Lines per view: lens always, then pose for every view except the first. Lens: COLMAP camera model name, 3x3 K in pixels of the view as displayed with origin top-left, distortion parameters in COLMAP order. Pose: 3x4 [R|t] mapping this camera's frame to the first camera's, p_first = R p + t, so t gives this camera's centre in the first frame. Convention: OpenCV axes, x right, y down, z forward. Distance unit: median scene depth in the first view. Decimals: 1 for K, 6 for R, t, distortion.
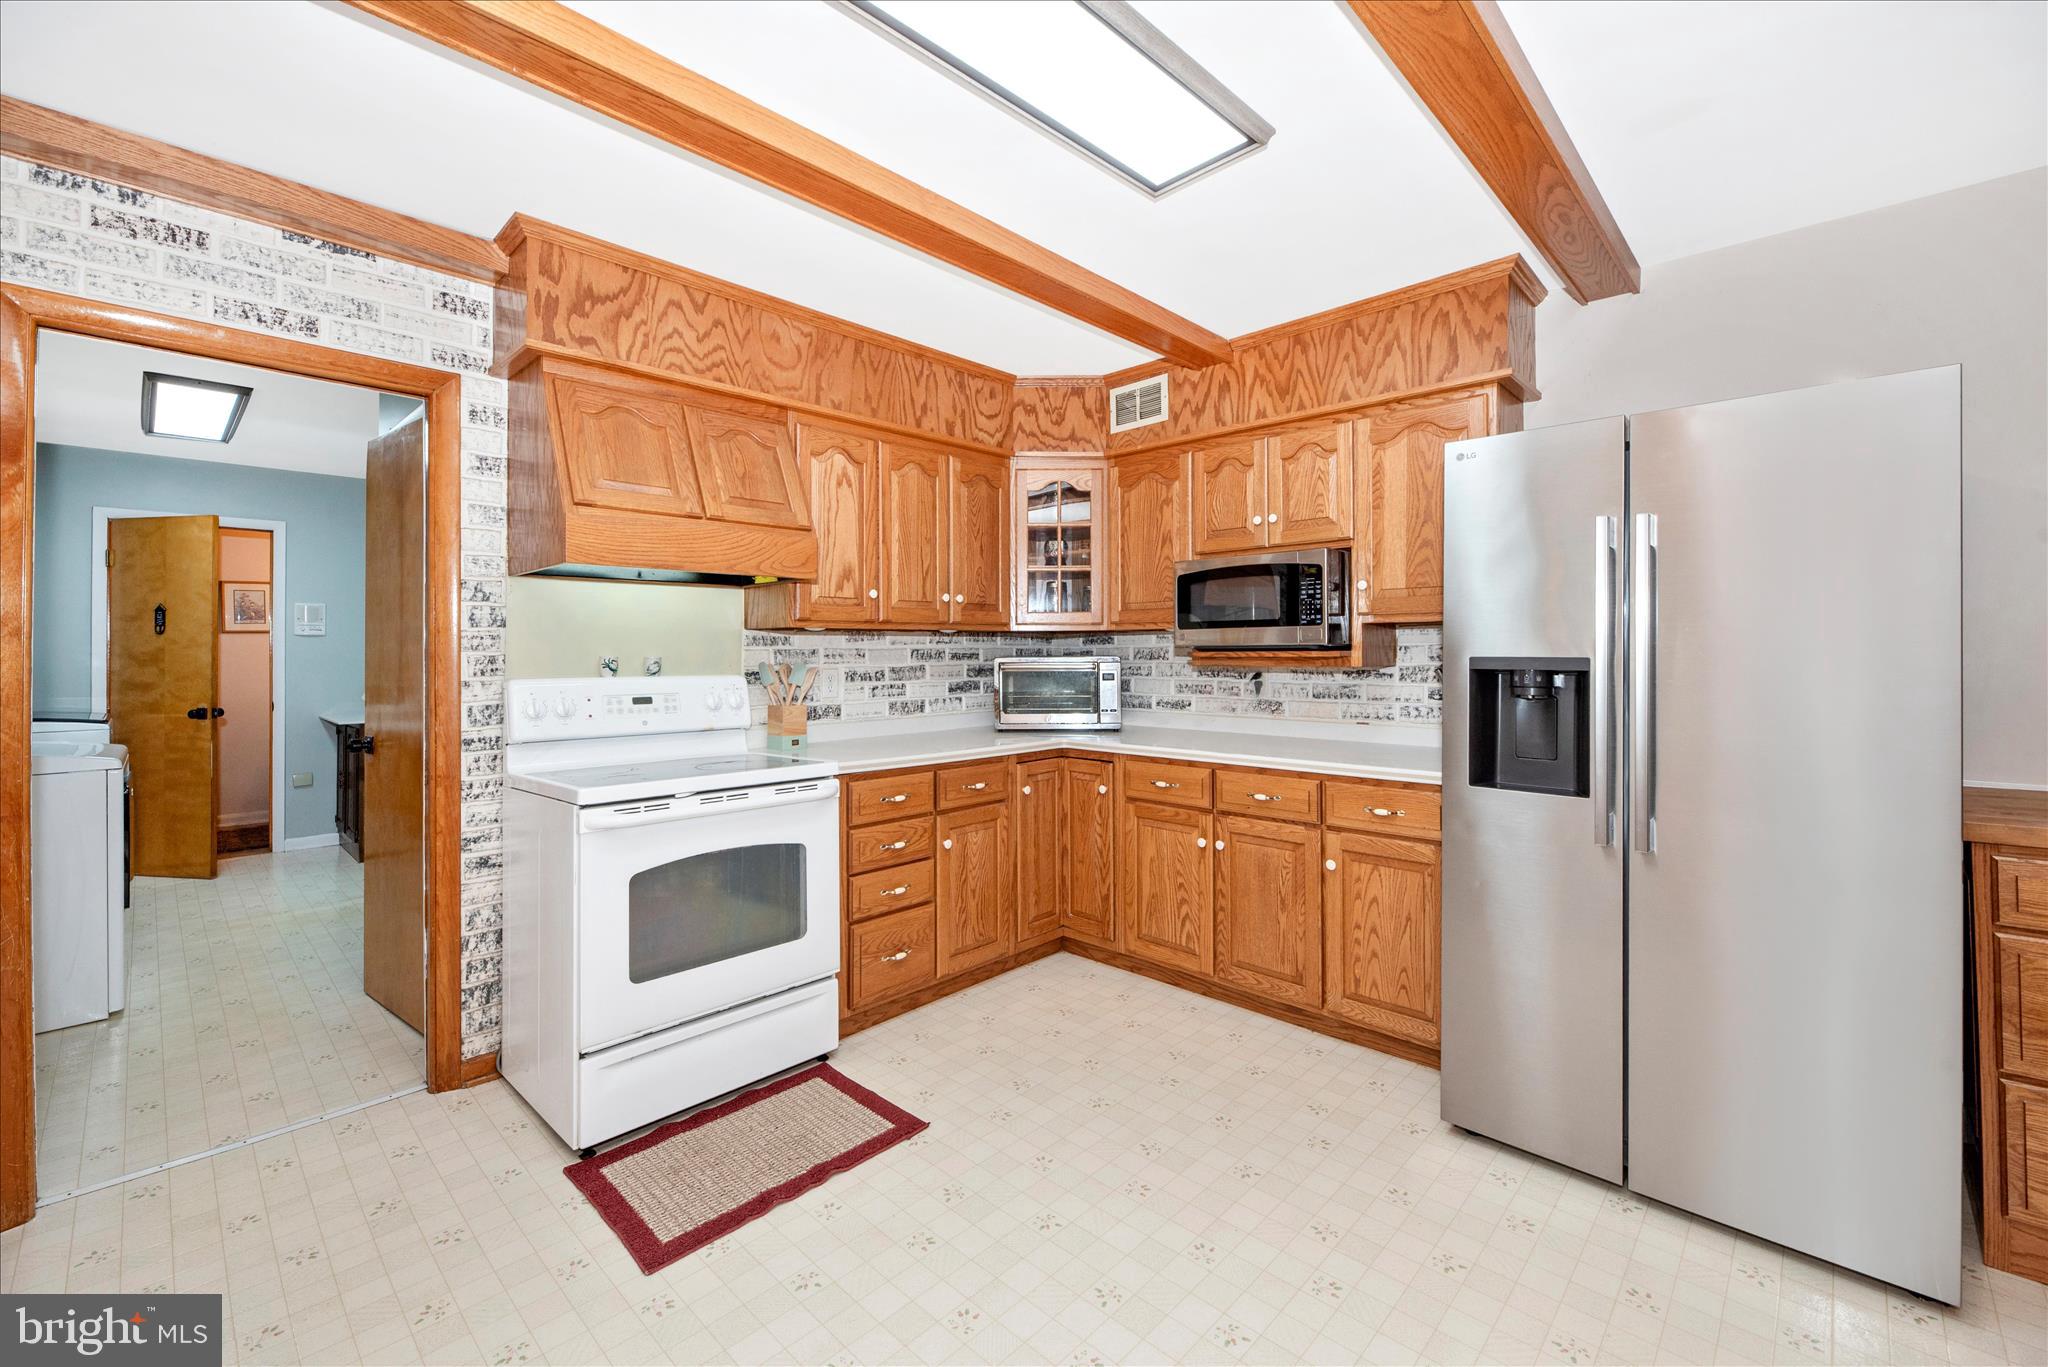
lens RADIAL K [[847.4, 0, 1043.8], [0, 847.4, 643.0], [0, 0, 1]] dist [-0.001072, -0.002535]
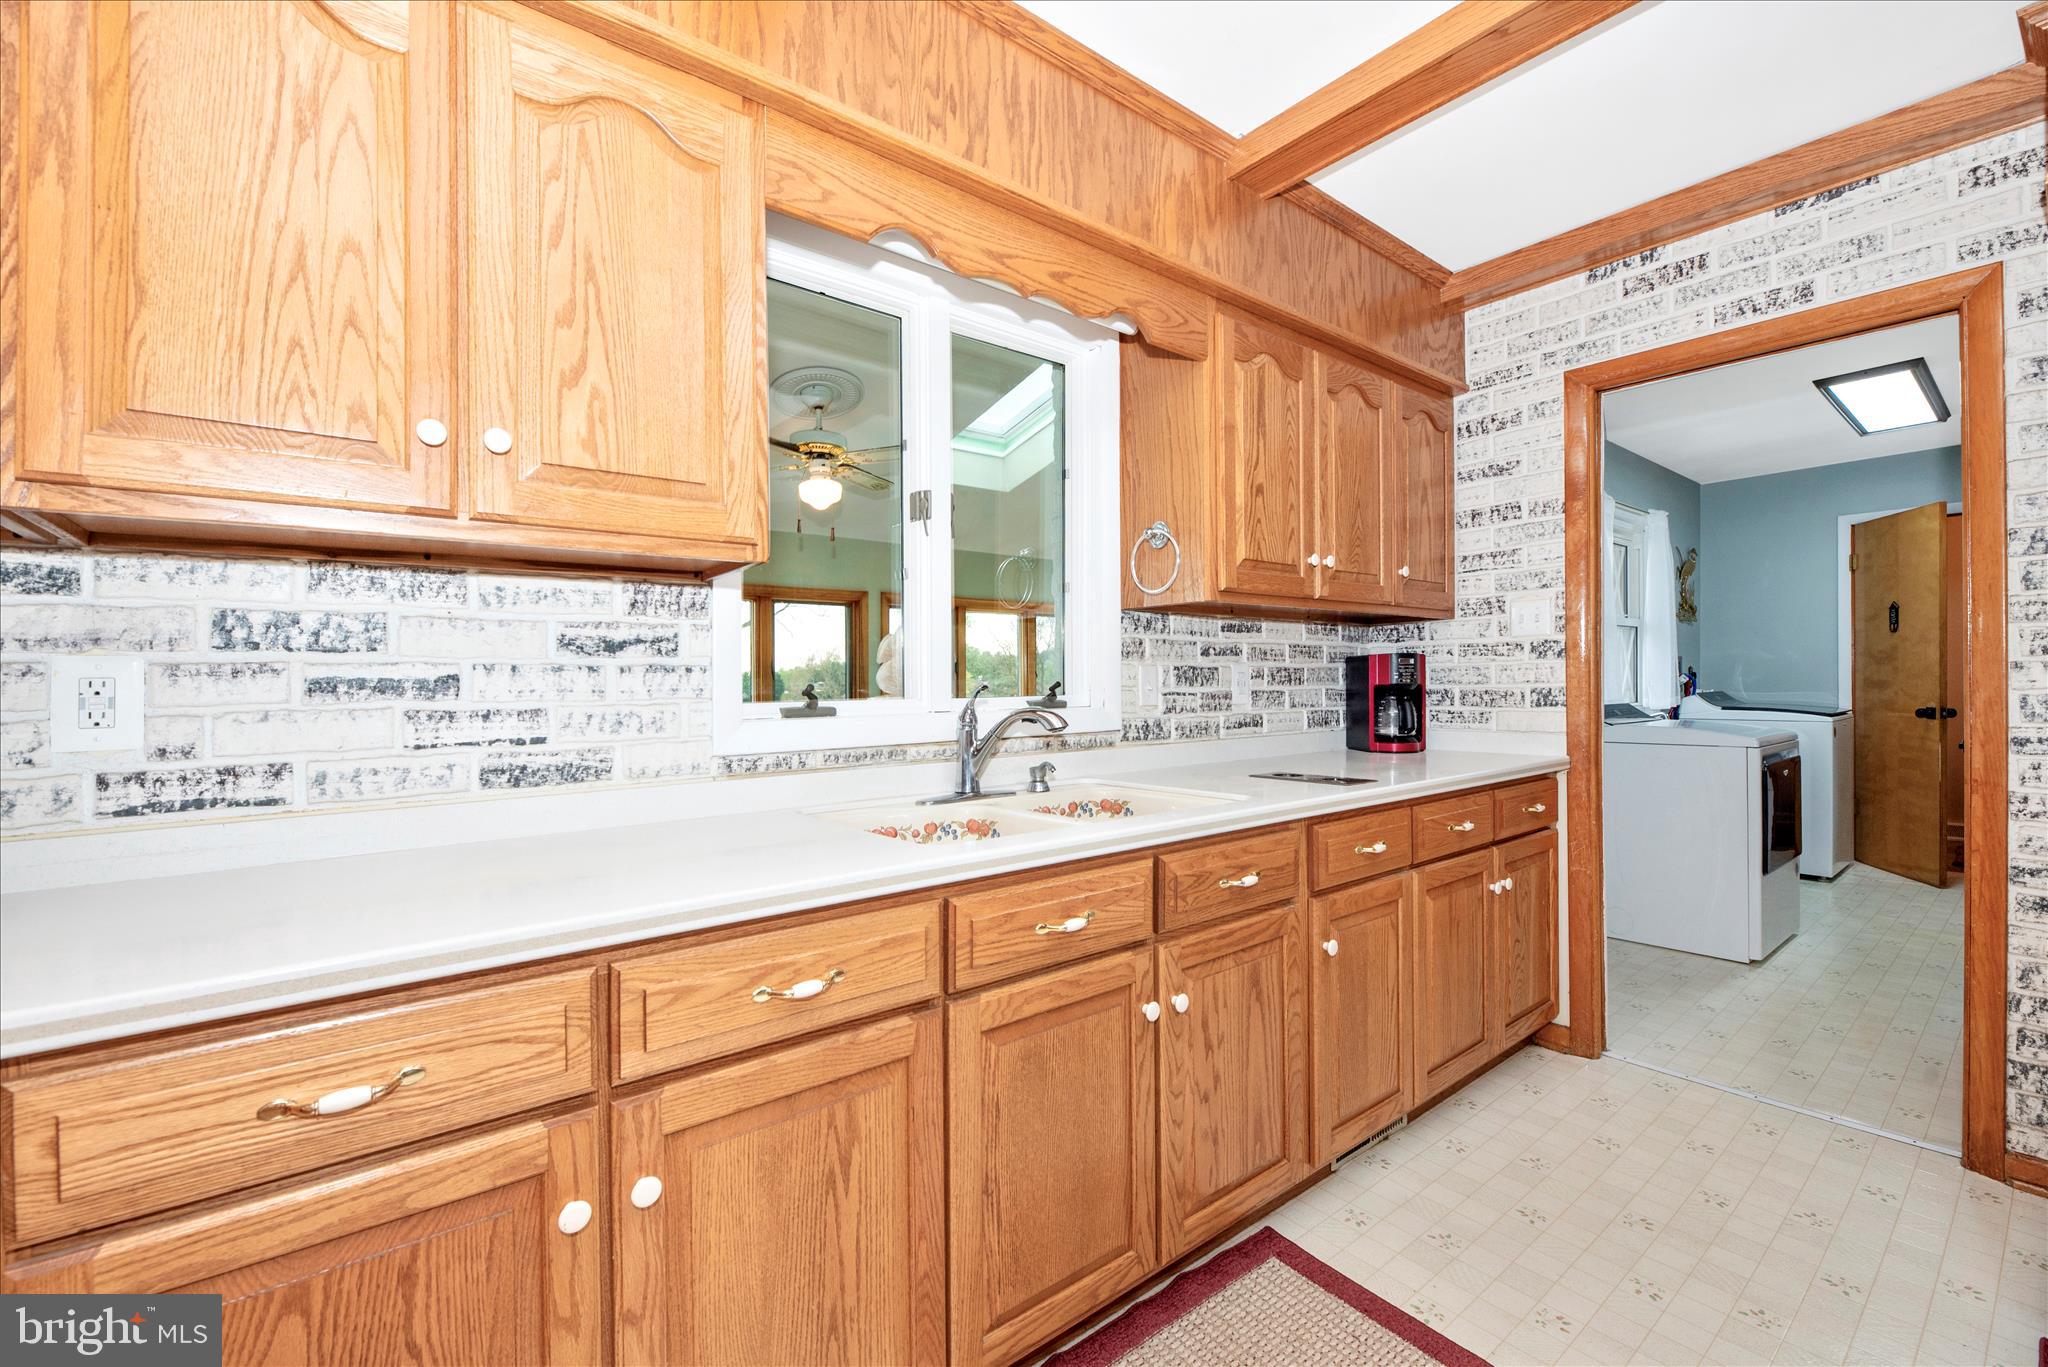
lens RADIAL K [[847.4, 0, 1013.9], [0, 847.4, 693.2], [0, 0, 1]] dist [-0.001072, -0.002535]
pose [[-0.150087, 0.020906, -0.988452, 0.173390], [0.022409, 0.999591, 0.017739, 0.034027], [0.988419, -0.019488, -0.150494, 0.188007]]
